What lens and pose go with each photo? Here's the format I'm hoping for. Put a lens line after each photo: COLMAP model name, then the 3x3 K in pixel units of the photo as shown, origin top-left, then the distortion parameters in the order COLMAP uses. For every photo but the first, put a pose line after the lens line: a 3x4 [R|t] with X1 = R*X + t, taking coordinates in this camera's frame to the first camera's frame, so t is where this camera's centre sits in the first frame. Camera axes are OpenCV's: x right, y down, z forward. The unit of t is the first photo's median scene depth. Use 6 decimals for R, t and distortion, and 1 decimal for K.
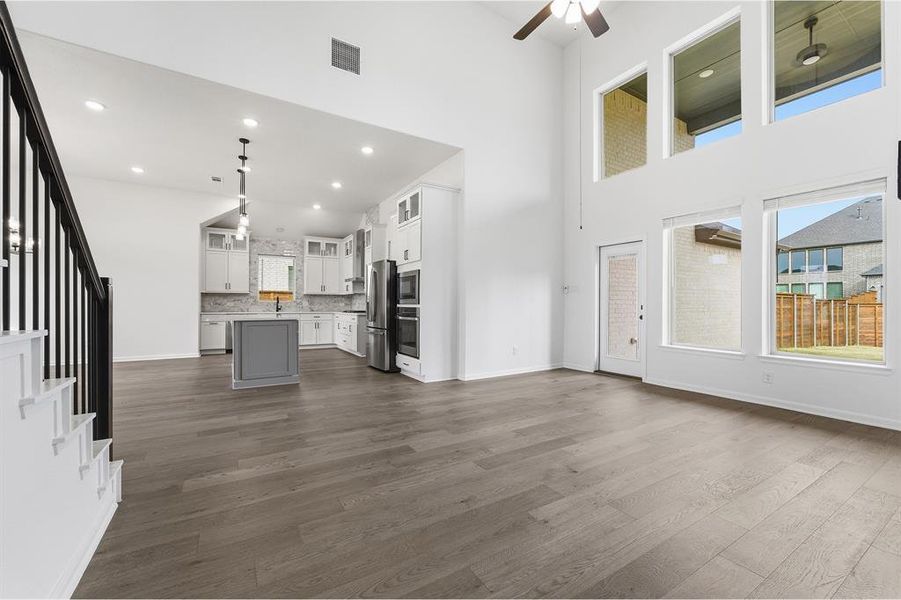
lens RADIAL K [[368.1, 0, 446.1], [0, 368.1, 304.3], [0, 0, 1]] dist [-0.024808, 0.003086]
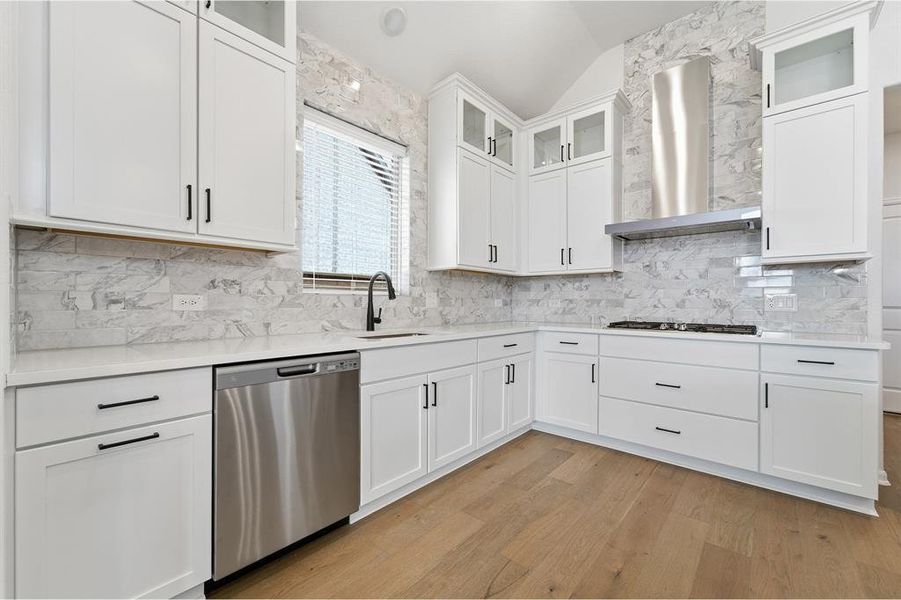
lens RADIAL K [[368.1, 0, 447.5], [0, 368.1, 301.2], [0, 0, 1]] dist [-0.024808, 0.003086]
pose [[0.950004, -0.001039, 0.312237, -0.513030], [0.001590, 0.999998, -0.001512, -0.000603], [-0.312235, 0.001933, 0.950003, 0.754676]]
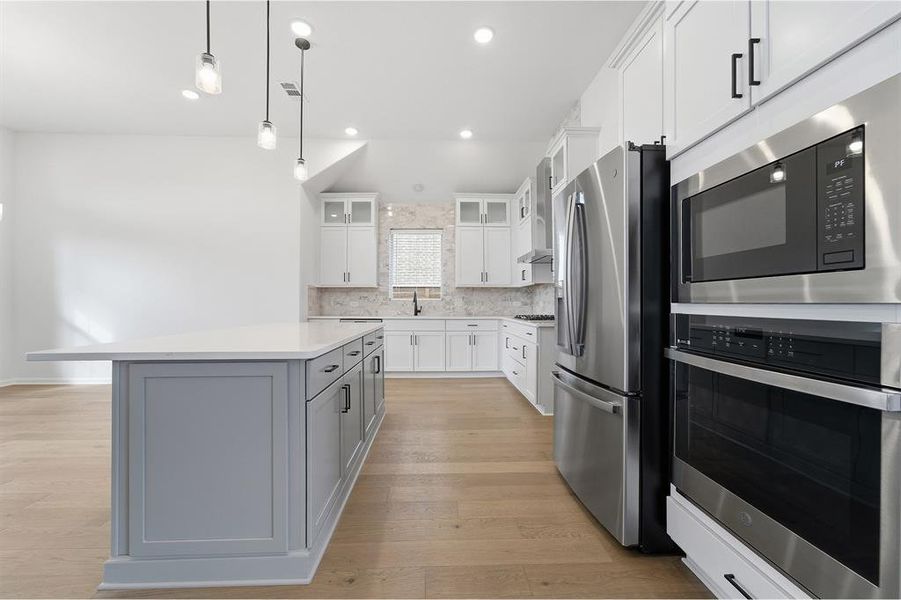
lens RADIAL K [[368.1, 0, 450.3], [0, 368.1, 296.4], [0, 0, 1]] dist [-0.024808, 0.003086]
pose [[0.876859, -0.012918, -0.480574, -0.100655], [0.004937, 0.999828, -0.017867, -0.001230], [0.480722, 0.013294, 0.876772, 0.477823]]
